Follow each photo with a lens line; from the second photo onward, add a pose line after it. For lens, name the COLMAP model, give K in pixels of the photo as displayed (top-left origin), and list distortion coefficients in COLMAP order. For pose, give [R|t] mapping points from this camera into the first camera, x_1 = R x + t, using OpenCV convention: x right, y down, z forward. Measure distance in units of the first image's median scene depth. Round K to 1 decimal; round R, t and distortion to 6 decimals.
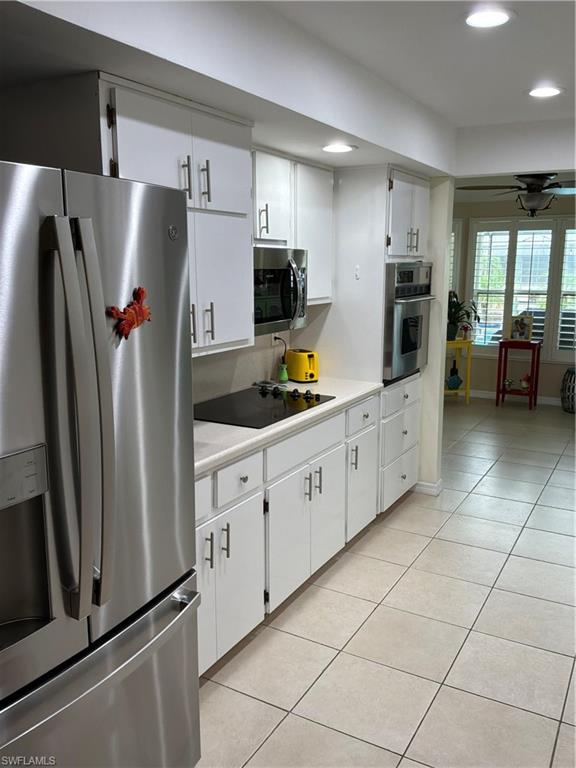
lens RADIAL K [[642.7, 0, 282.3], [0, 642.7, 385.5], [0, 0, 1]] dist [0.106659, -0.221236]
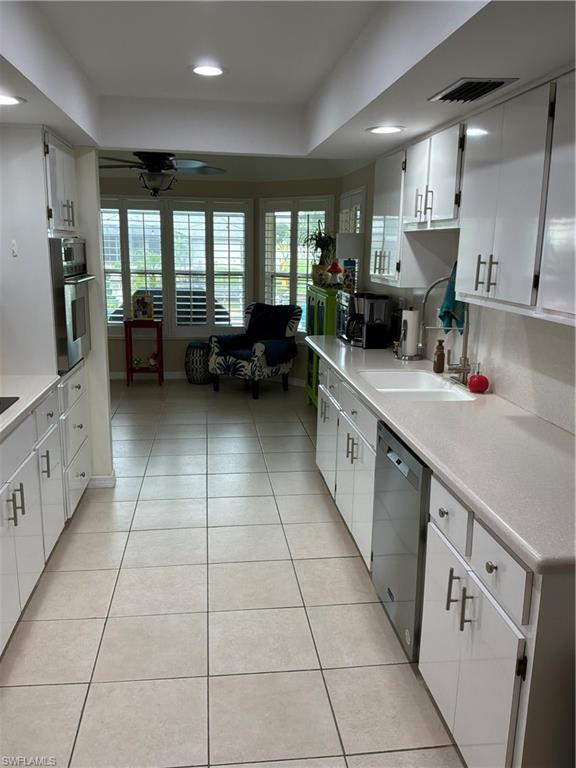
lens RADIAL K [[642.7, 0, 292.4], [0, 642.7, 387.1], [0, 0, 1]] dist [0.106659, -0.221236]
pose [[0.792445, -0.115353, 0.598937, -0.078665], [0.094702, 0.993315, 0.066010, -0.009939], [-0.602547, 0.004411, 0.798071, 0.060054]]
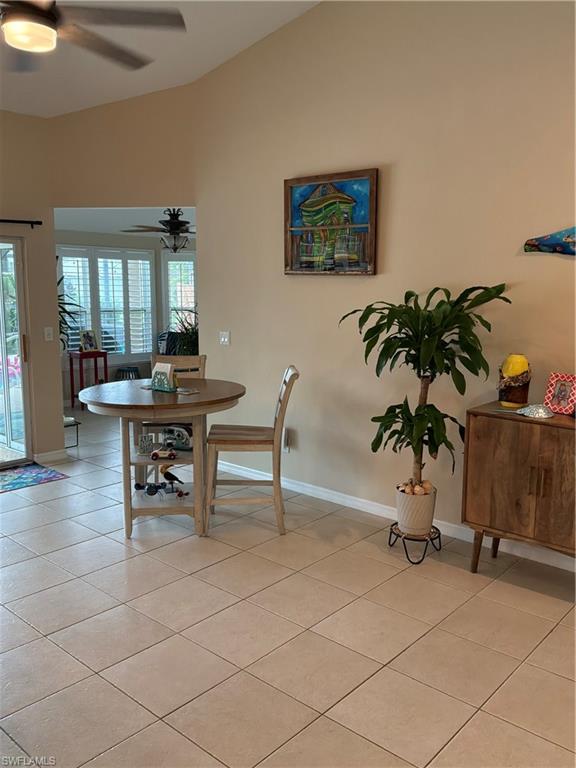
lens RADIAL K [[642.7, 0, 285.2], [0, 642.7, 384.4], [0, 0, 1]] dist [0.106659, -0.221236]
pose [[0.184750, -0.141705, 0.972516, -0.826676], [0.169497, 0.979317, 0.110497, -0.092419], [-0.968059, 0.144424, 0.204948, 0.497069]]
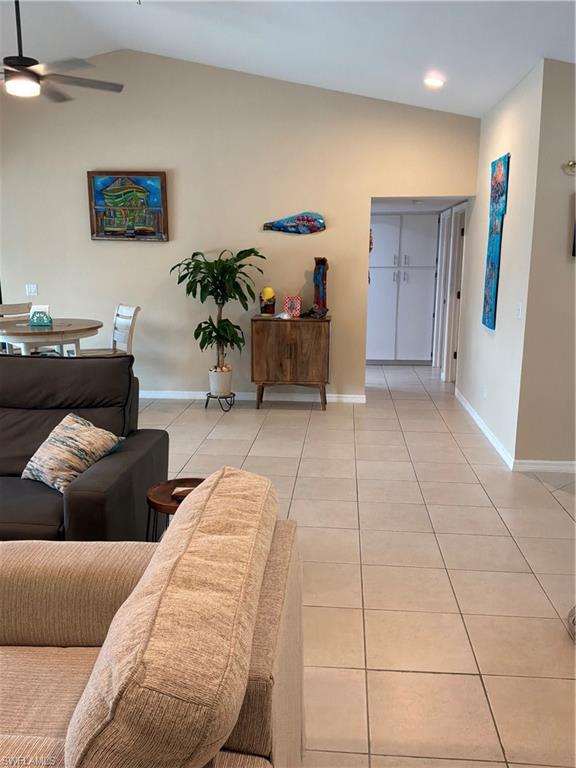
lens RADIAL K [[642.7, 0, 291.3], [0, 642.7, 385.6], [0, 0, 1]] dist [0.106659, -0.221236]
pose [[-0.432376, -0.182427, 0.883047, -1.680239], [0.161932, 0.947689, 0.275070, -0.226476], [-0.887034, 0.261927, -0.380217, 1.240160]]
